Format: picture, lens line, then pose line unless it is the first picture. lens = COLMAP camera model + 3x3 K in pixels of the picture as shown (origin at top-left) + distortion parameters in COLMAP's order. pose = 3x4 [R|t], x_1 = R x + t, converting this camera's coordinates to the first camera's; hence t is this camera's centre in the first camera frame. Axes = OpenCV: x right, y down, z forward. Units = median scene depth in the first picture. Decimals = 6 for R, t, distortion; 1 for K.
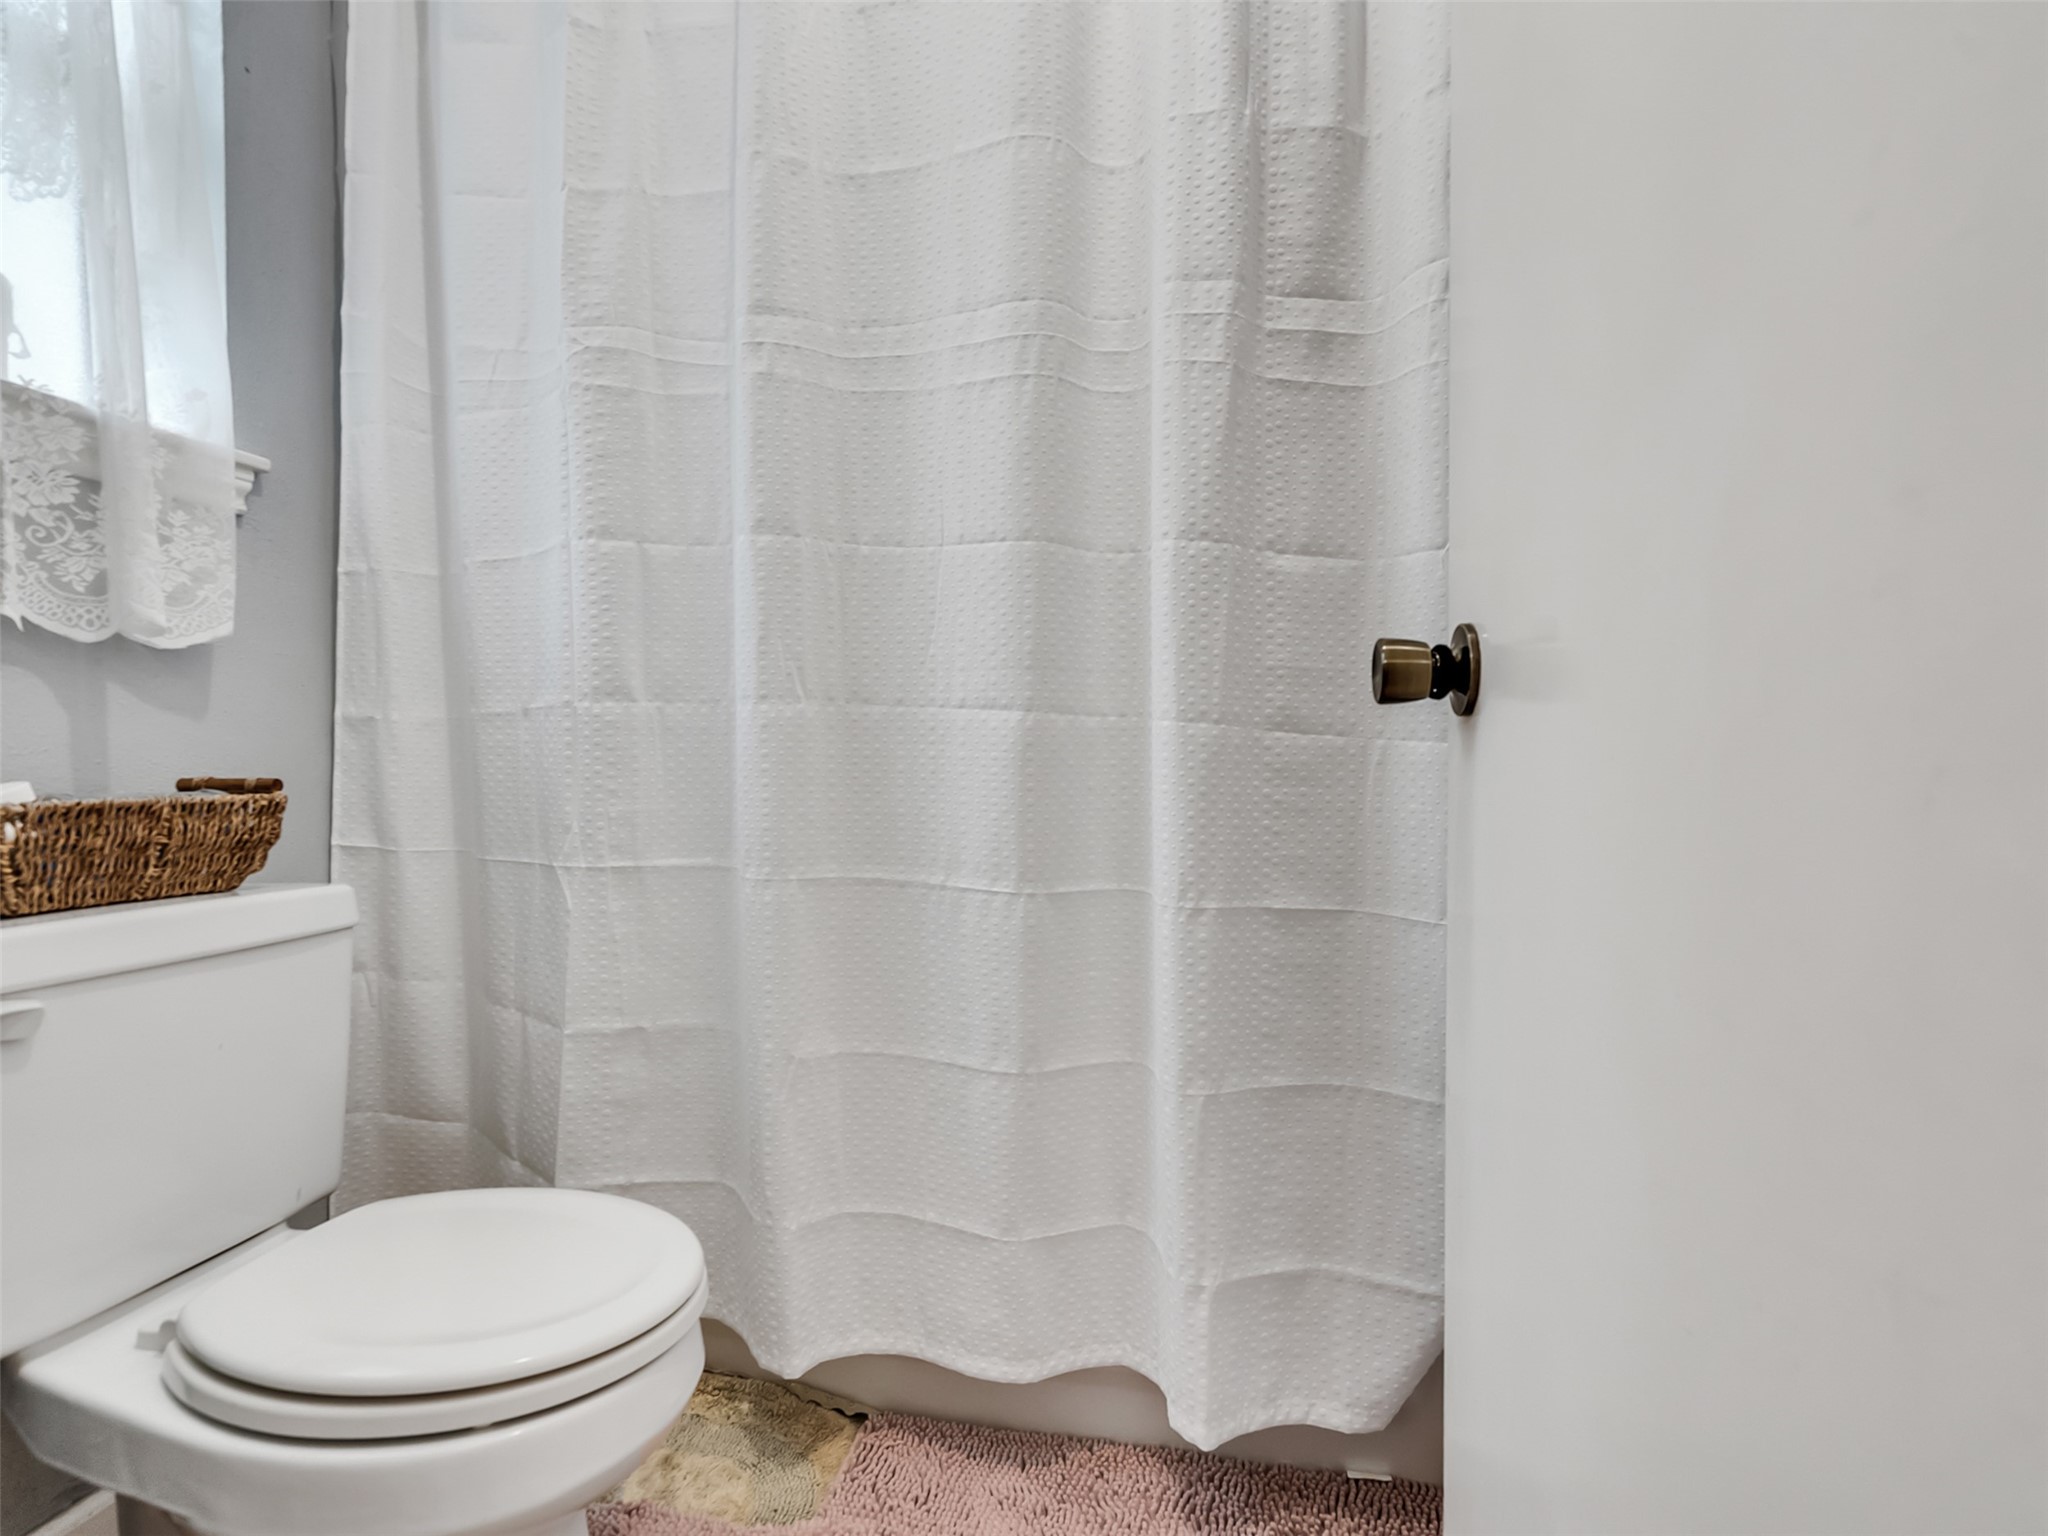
lens RADIAL K [[1043.8, 0, 988.6], [0, 1043.8, 768.3], [0, 0, 1]] dist [-0.004713, 0.004578]
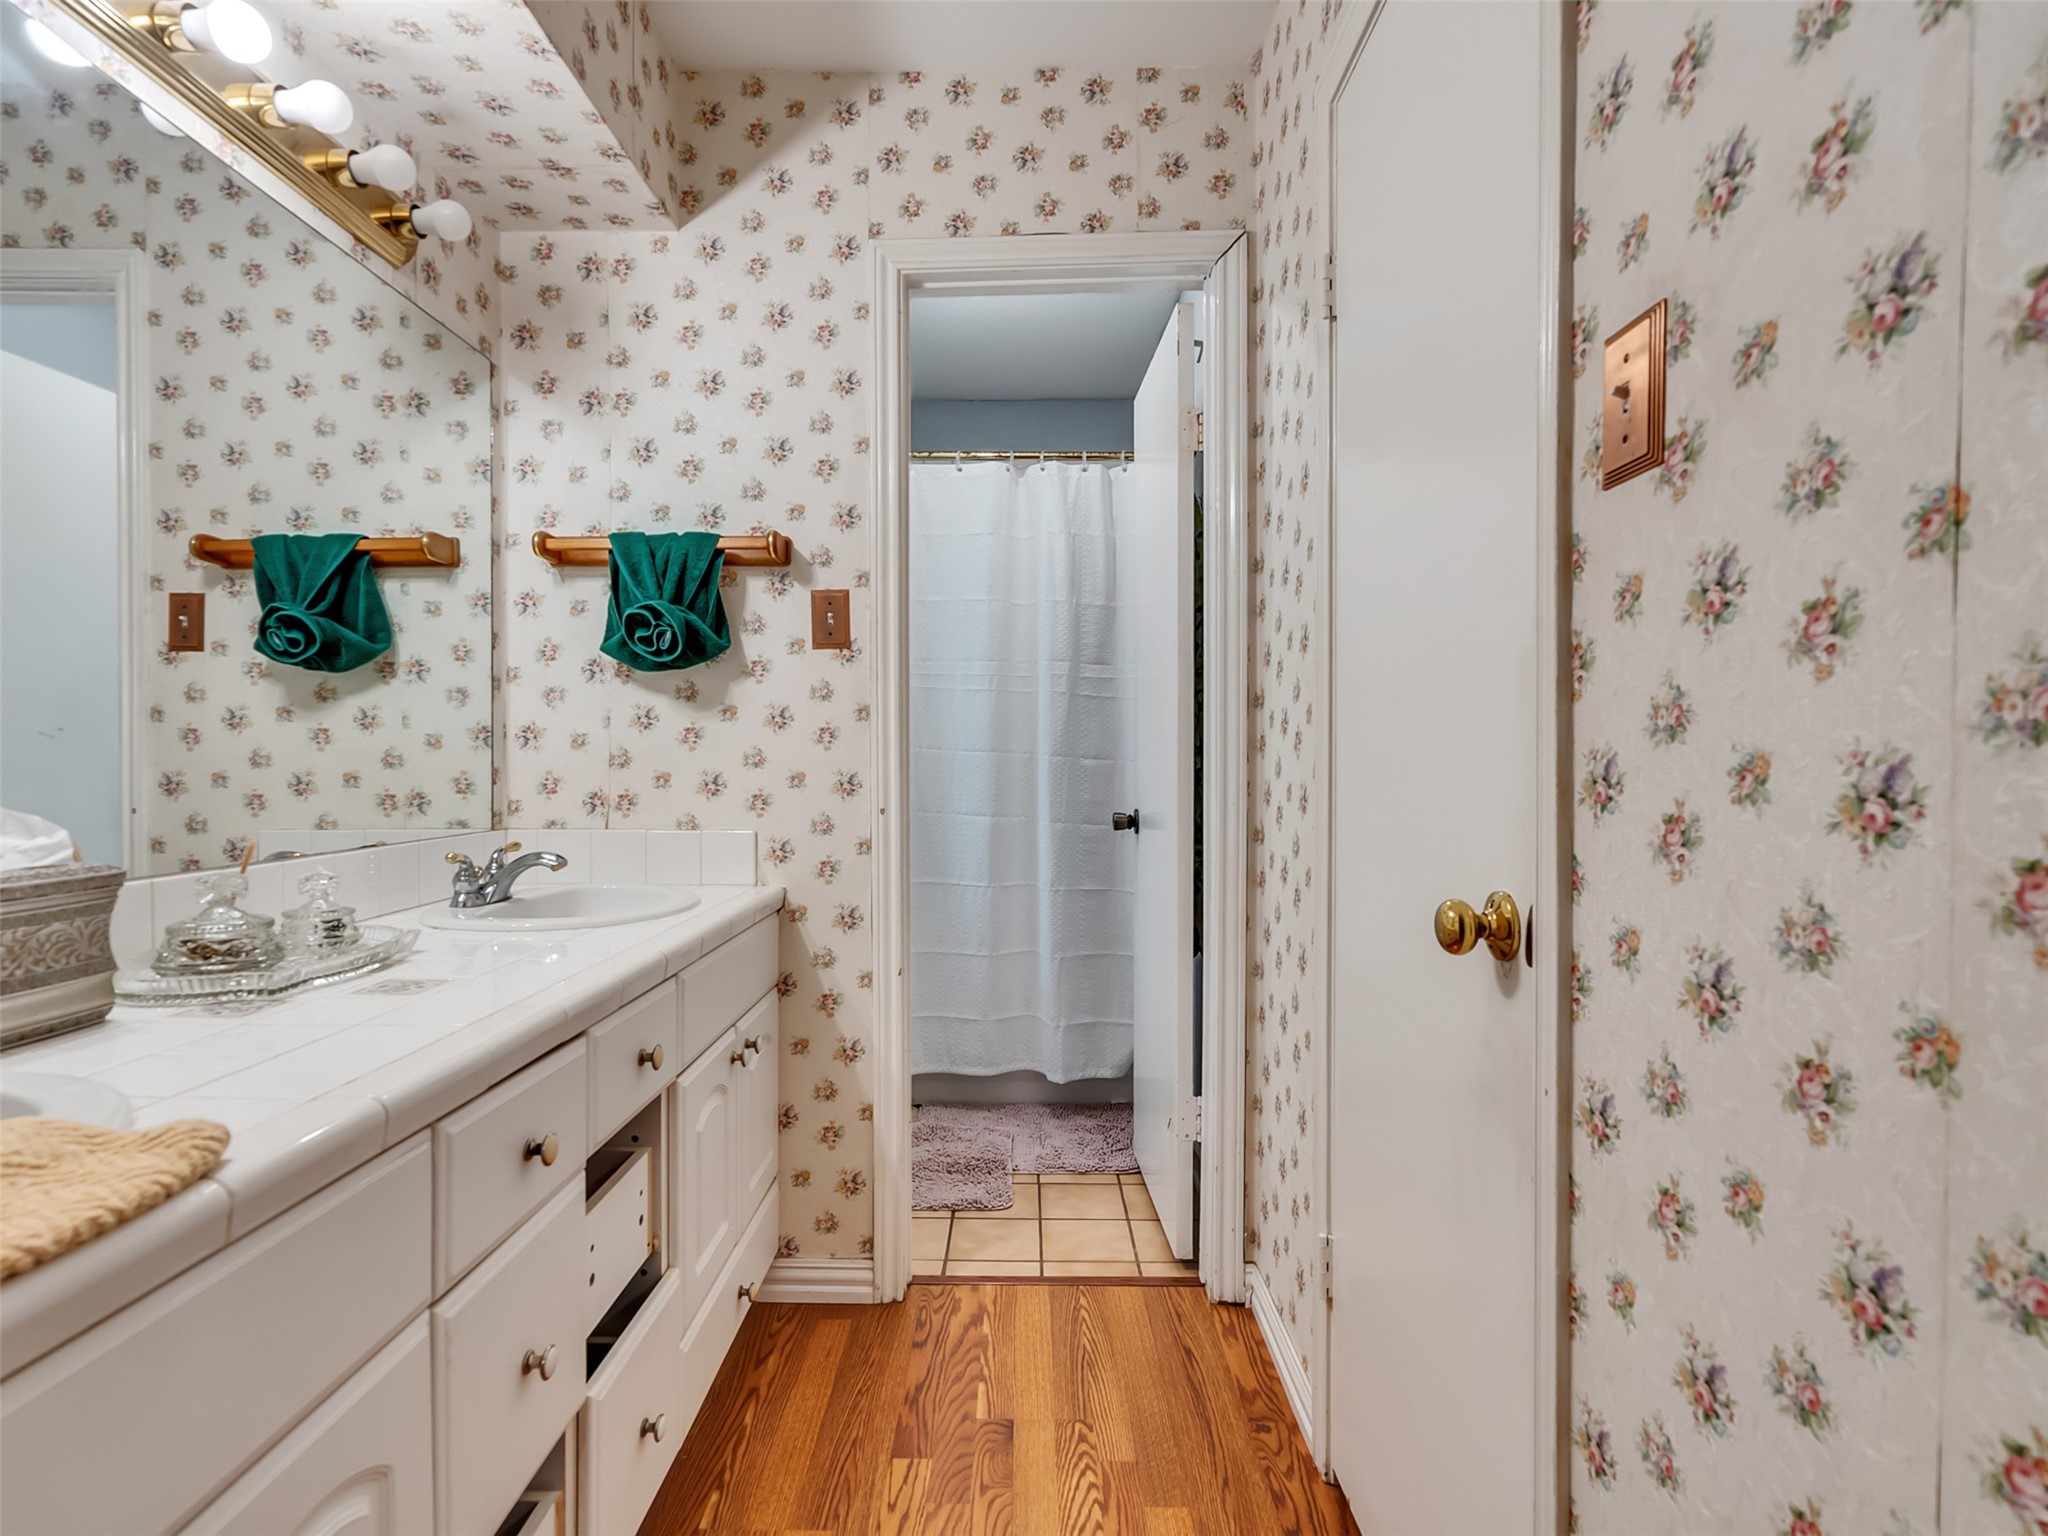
lens RADIAL K [[1043.8, 0, 995.2], [0, 1043.8, 769.3], [0, 0, 1]] dist [-0.004713, 0.004578]
pose [[0.981010, -0.005484, 0.193879, -0.471799], [0.003449, 0.999935, 0.010833, -0.205313], [-0.193925, -0.009959, 0.980966, -1.596097]]
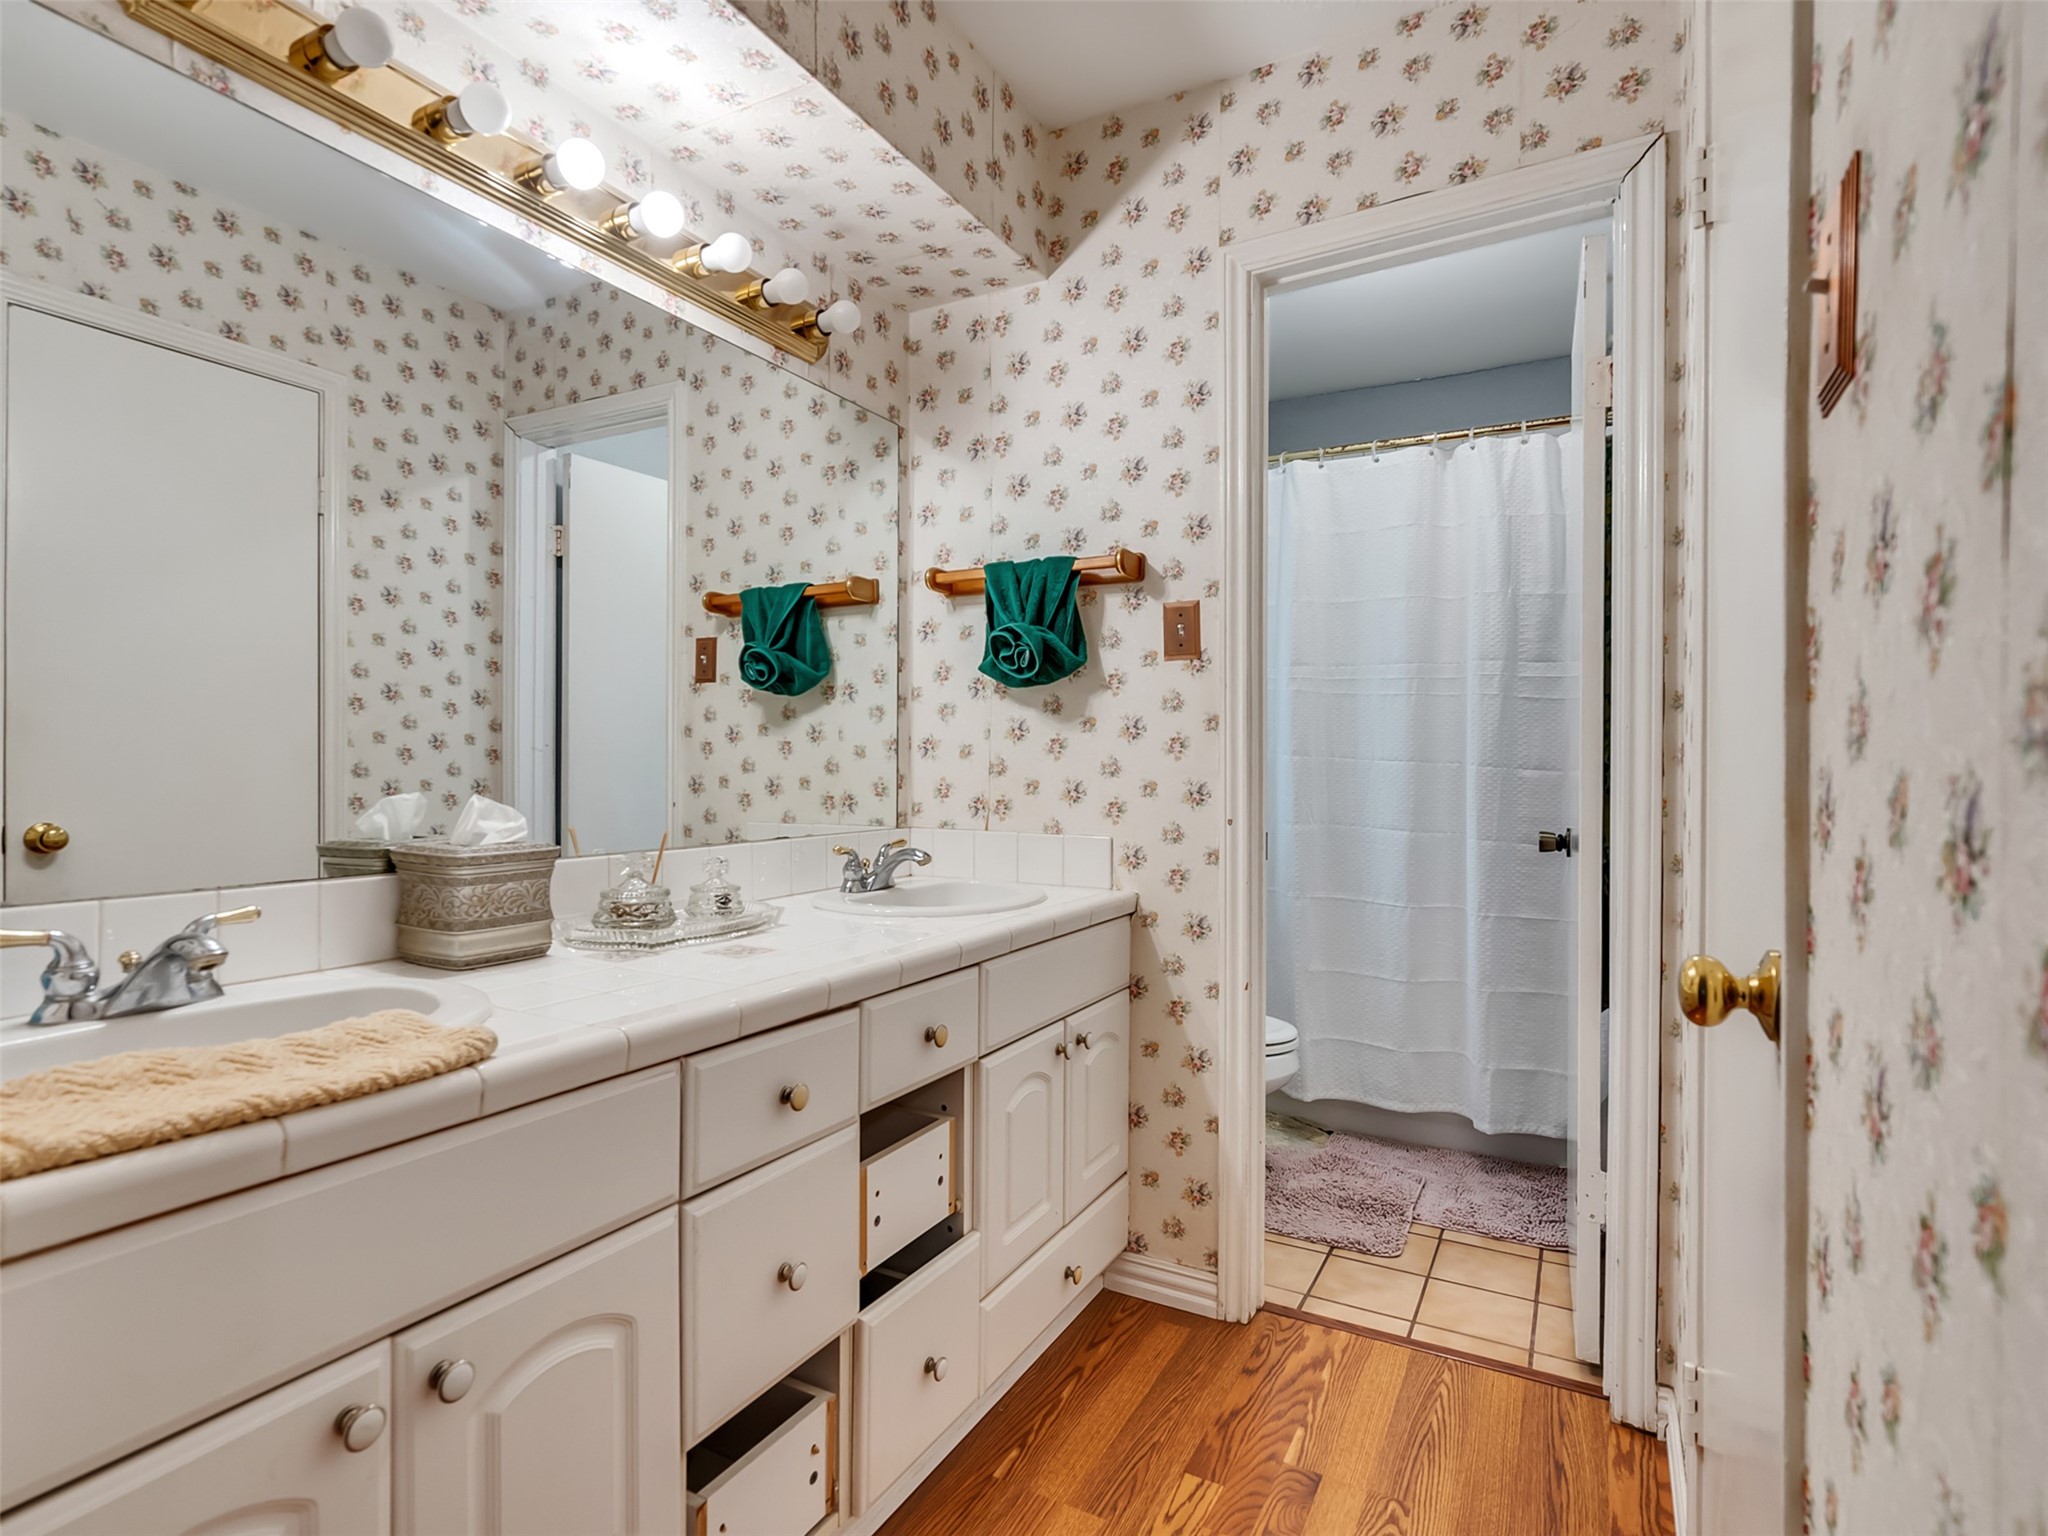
lens RADIAL K [[1043.8, 0, 1008.1], [0, 1043.8, 769.2], [0, 0, 1]] dist [-0.004713, 0.004578]
pose [[0.957238, 0.002534, -0.289291, -0.160900], [-0.001444, 0.999991, 0.003980, -0.210317], [0.289298, -0.003392, 0.957233, -1.603710]]
